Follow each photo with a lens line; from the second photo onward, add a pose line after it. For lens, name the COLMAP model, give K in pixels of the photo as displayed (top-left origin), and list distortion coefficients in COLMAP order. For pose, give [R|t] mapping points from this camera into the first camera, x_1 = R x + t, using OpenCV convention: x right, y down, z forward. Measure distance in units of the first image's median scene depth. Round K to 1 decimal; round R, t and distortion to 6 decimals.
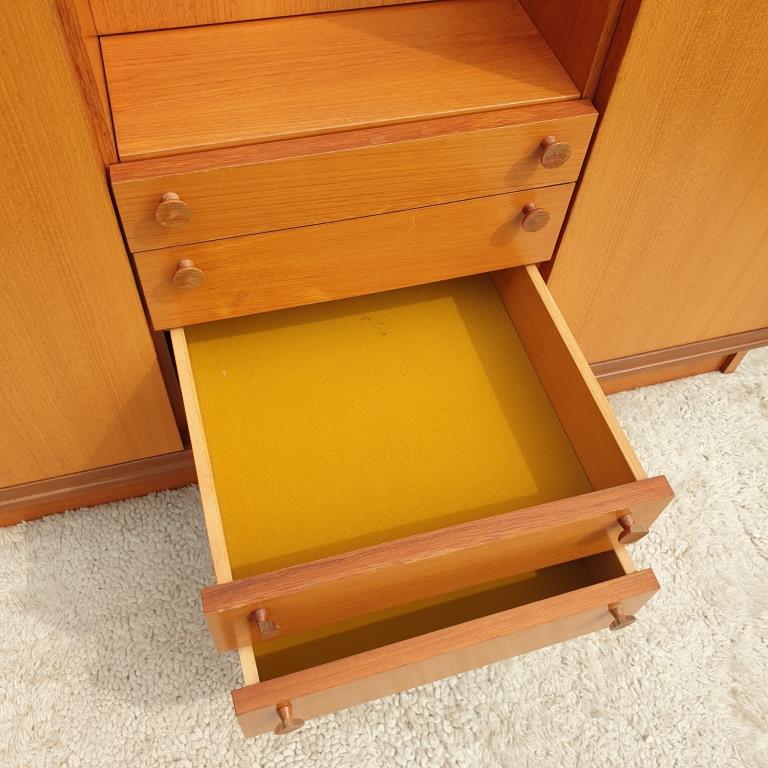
lens RADIAL K [[807.3, 0, 384.0], [0, 807.3, 384.0], [0, 0, 1]] dist [-0.010389, 0.009930]
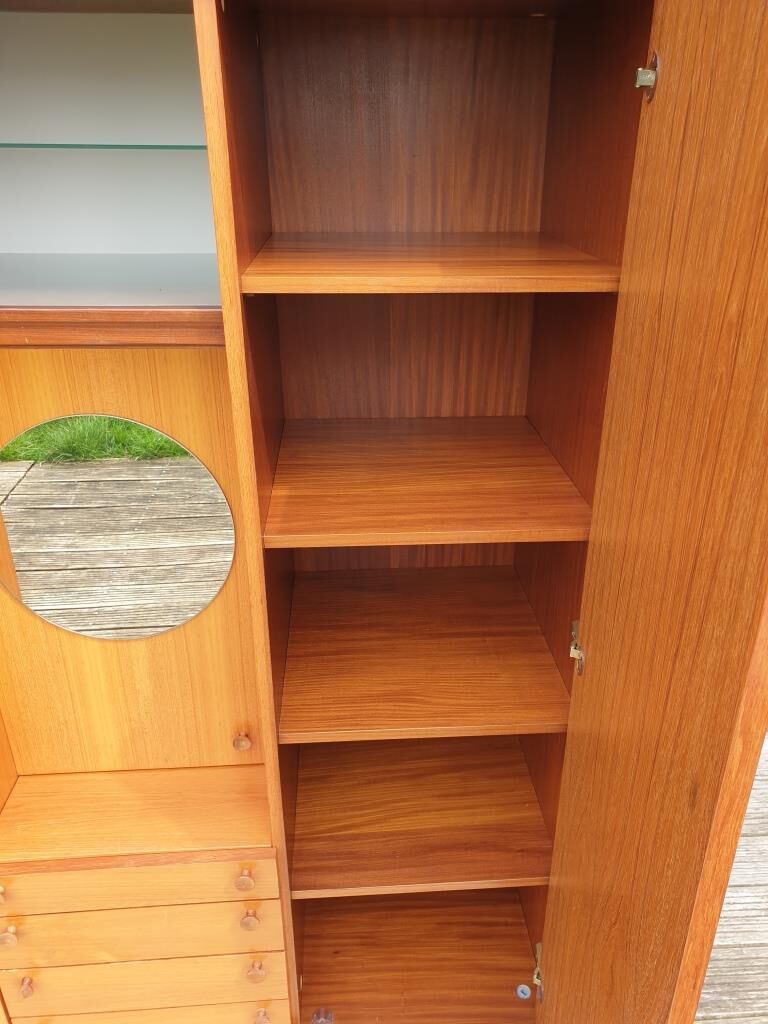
lens RADIAL K [[796.9, 0, 393.7], [0, 796.9, 526.3], [0, 0, 1]] dist [0.063663, -0.119658]
pose [[0.974953, 0.038468, -0.219058, 0.595184], [-0.142788, 0.863408, -0.483879, -0.127506], [0.170522, 0.503038, 0.847275, -0.453095]]
